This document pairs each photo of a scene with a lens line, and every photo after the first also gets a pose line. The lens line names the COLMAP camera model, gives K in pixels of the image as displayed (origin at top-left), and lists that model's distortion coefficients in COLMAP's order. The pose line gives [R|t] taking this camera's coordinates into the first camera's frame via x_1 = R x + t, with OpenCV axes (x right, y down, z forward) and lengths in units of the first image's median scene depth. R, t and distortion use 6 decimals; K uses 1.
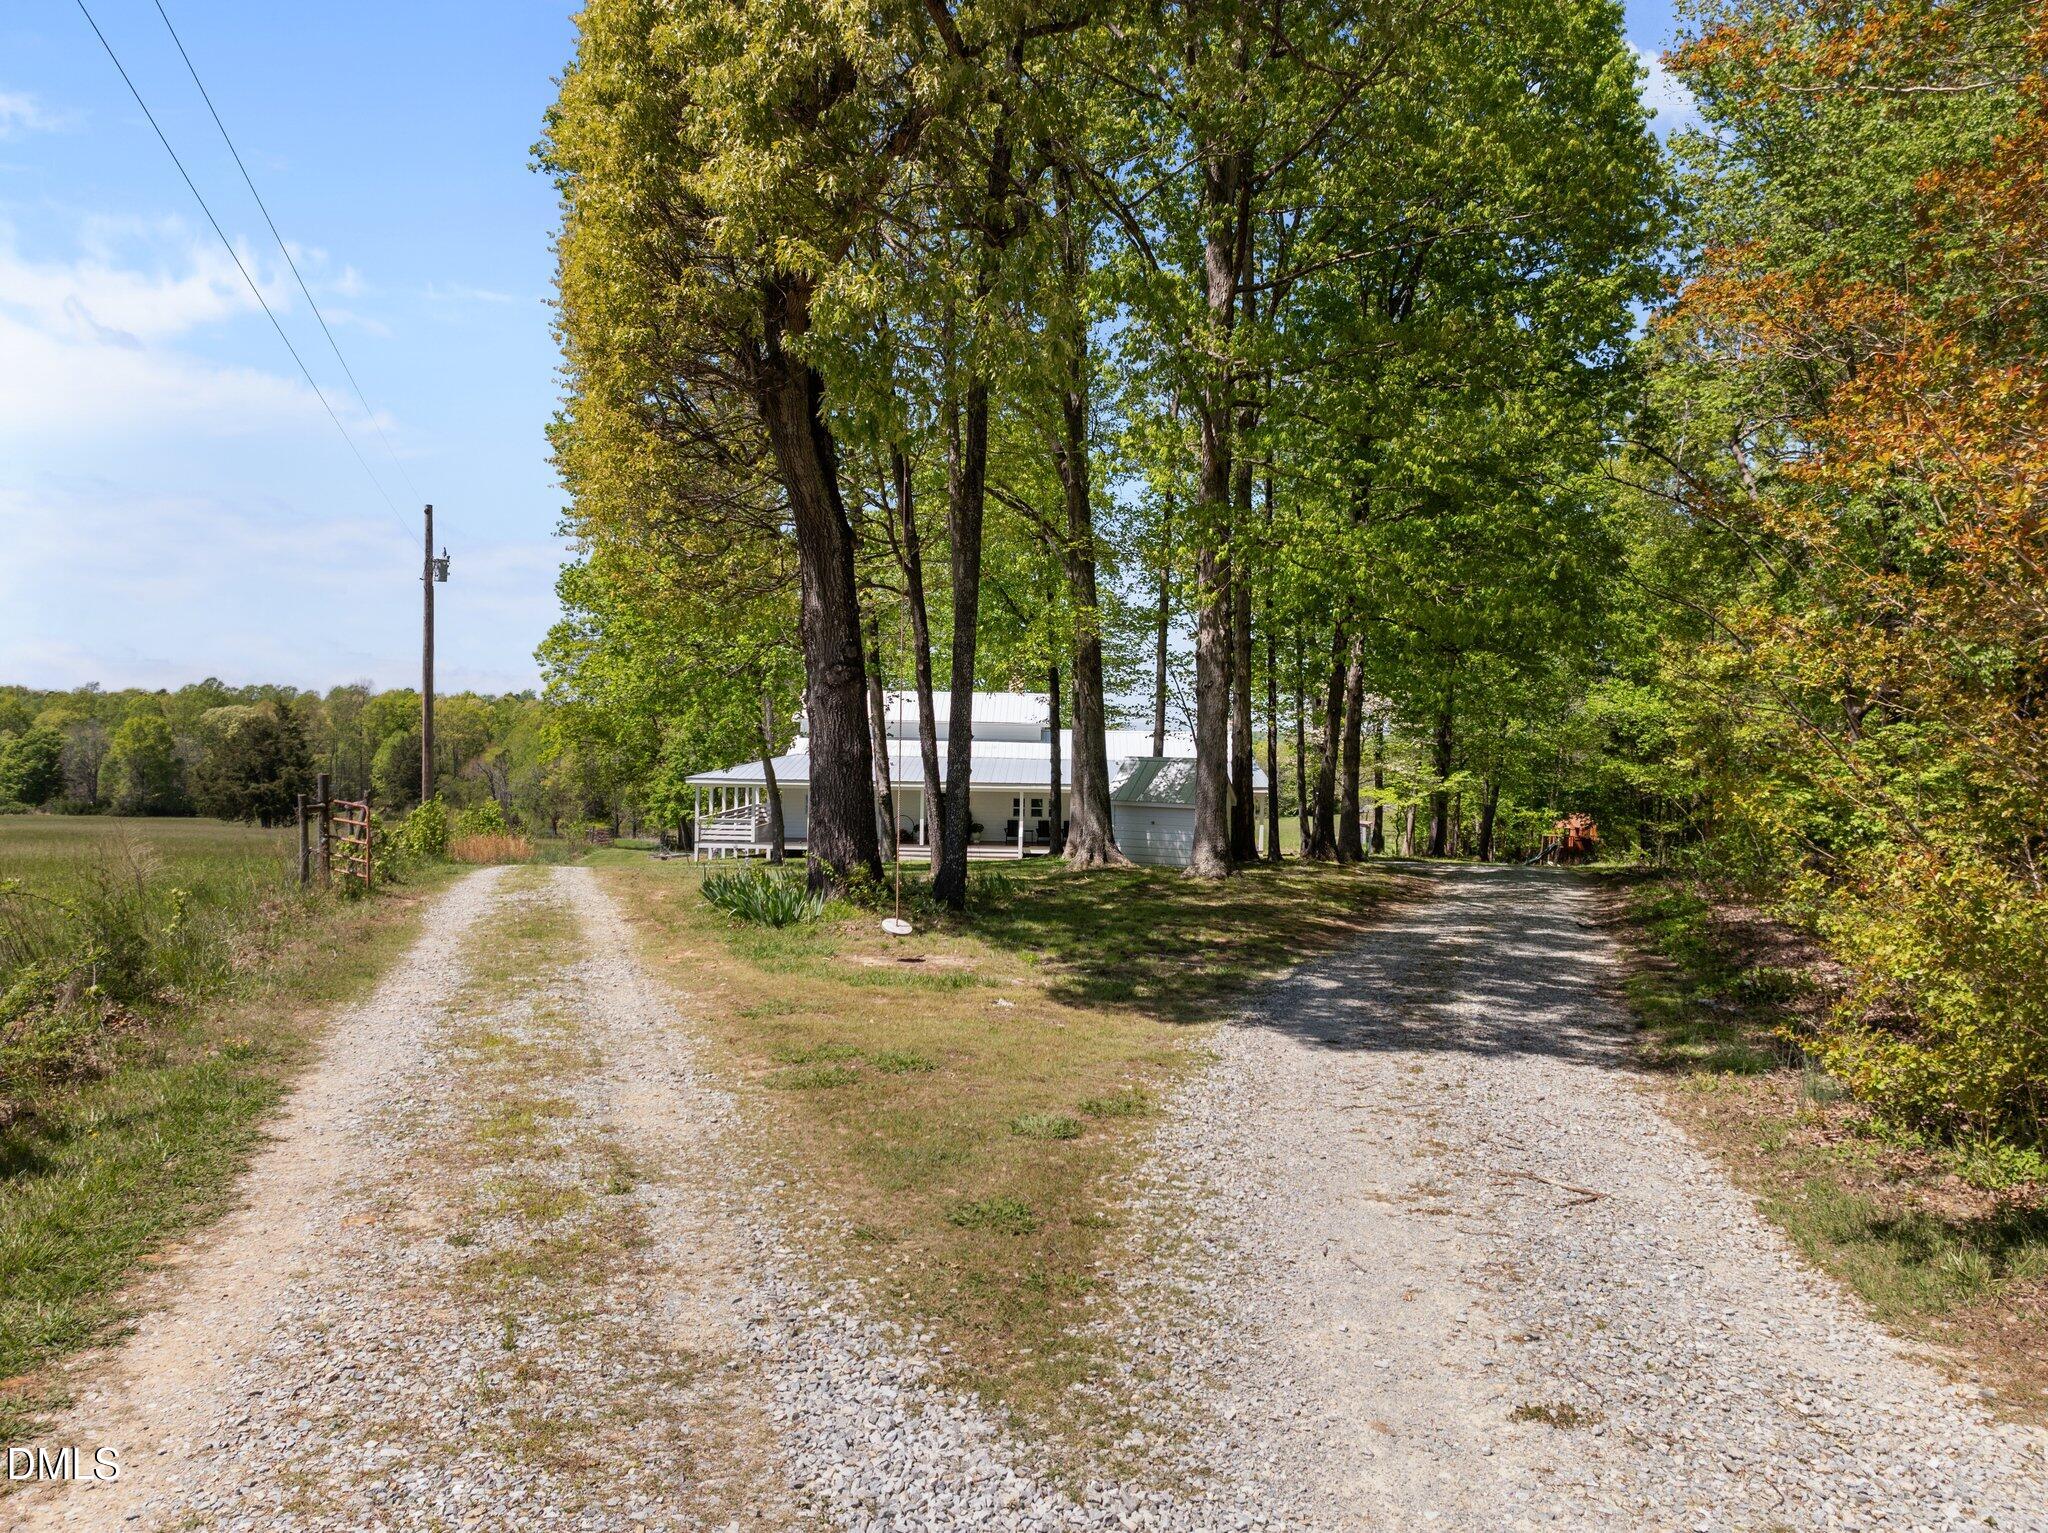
lens RADIAL K [[1468.2, 0, 1032.7], [0, 1468.2, 771.8], [0, 0, 1]] dist [-0.047304, 0.014210]
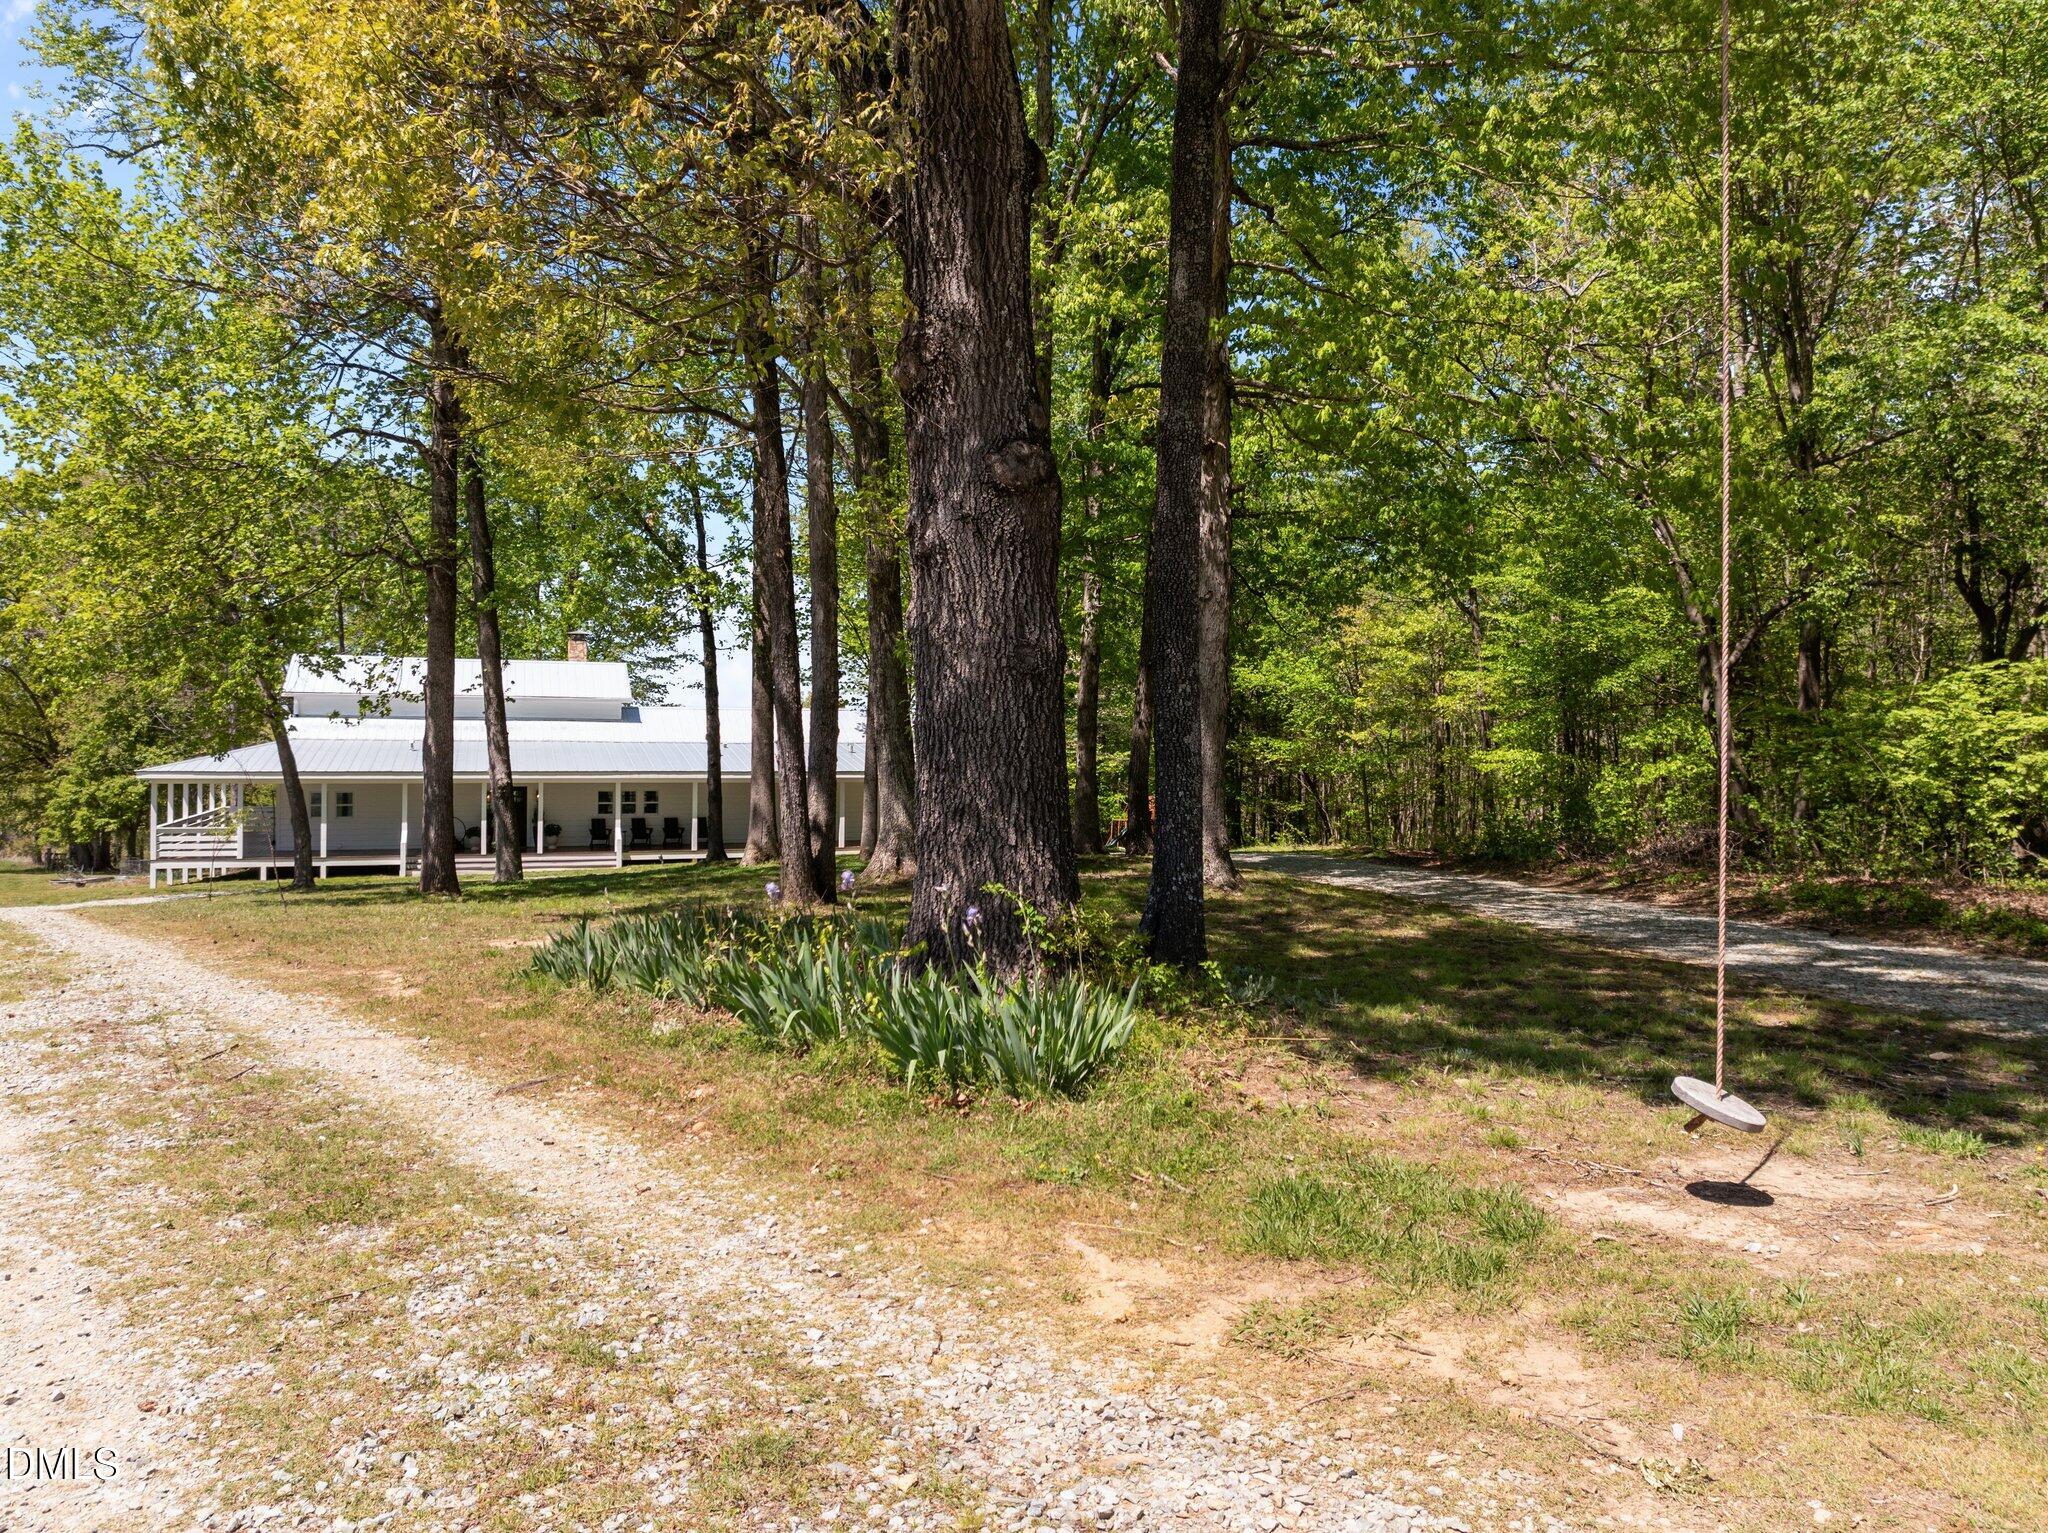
lens RADIAL K [[1468.2, 0, 1045.4], [0, 1468.2, 747.6], [0, 0, 1]] dist [-0.047304, 0.014210]
pose [[0.928102, -0.010729, 0.372172, -0.084304], [0.015602, 0.999827, -0.010083, 0.006295], [-0.372000, 0.015165, 0.928109, 0.176557]]
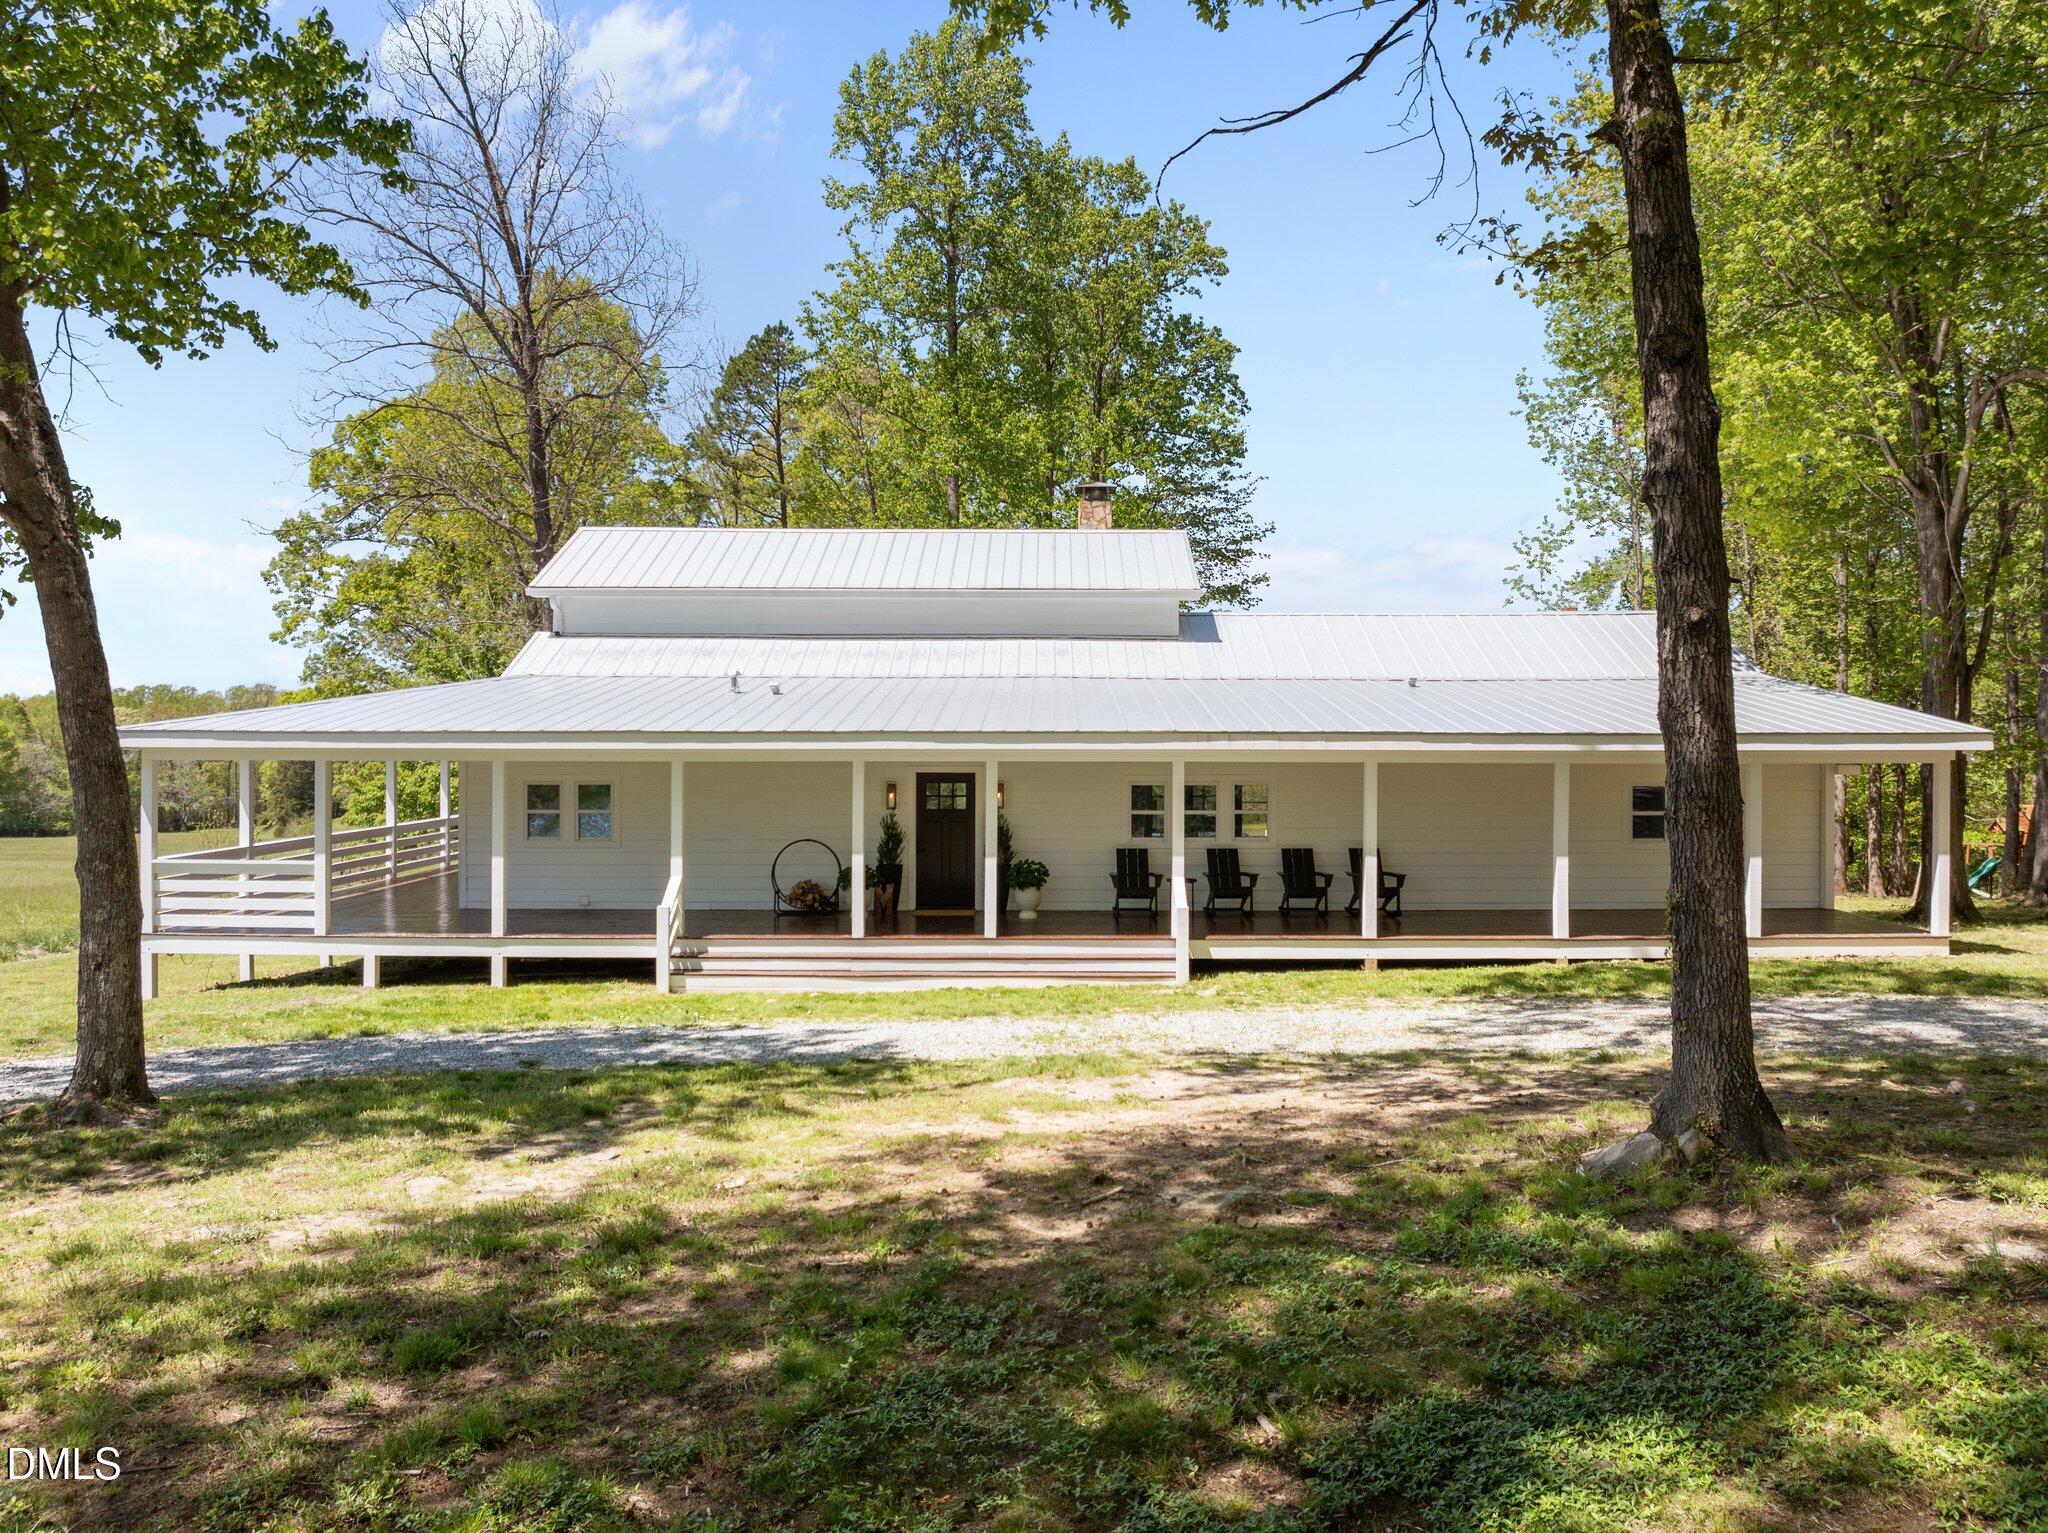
lens RADIAL K [[1468.2, 0, 1024.1], [0, 1468.2, 757.2], [0, 0, 1]] dist [-0.047304, 0.014210]
pose [[0.999864, -0.015722, 0.005072, -0.040449], [0.015779, 0.999809, -0.011494, 0.015649], [-0.004891, 0.011572, 0.999921, 0.668702]]
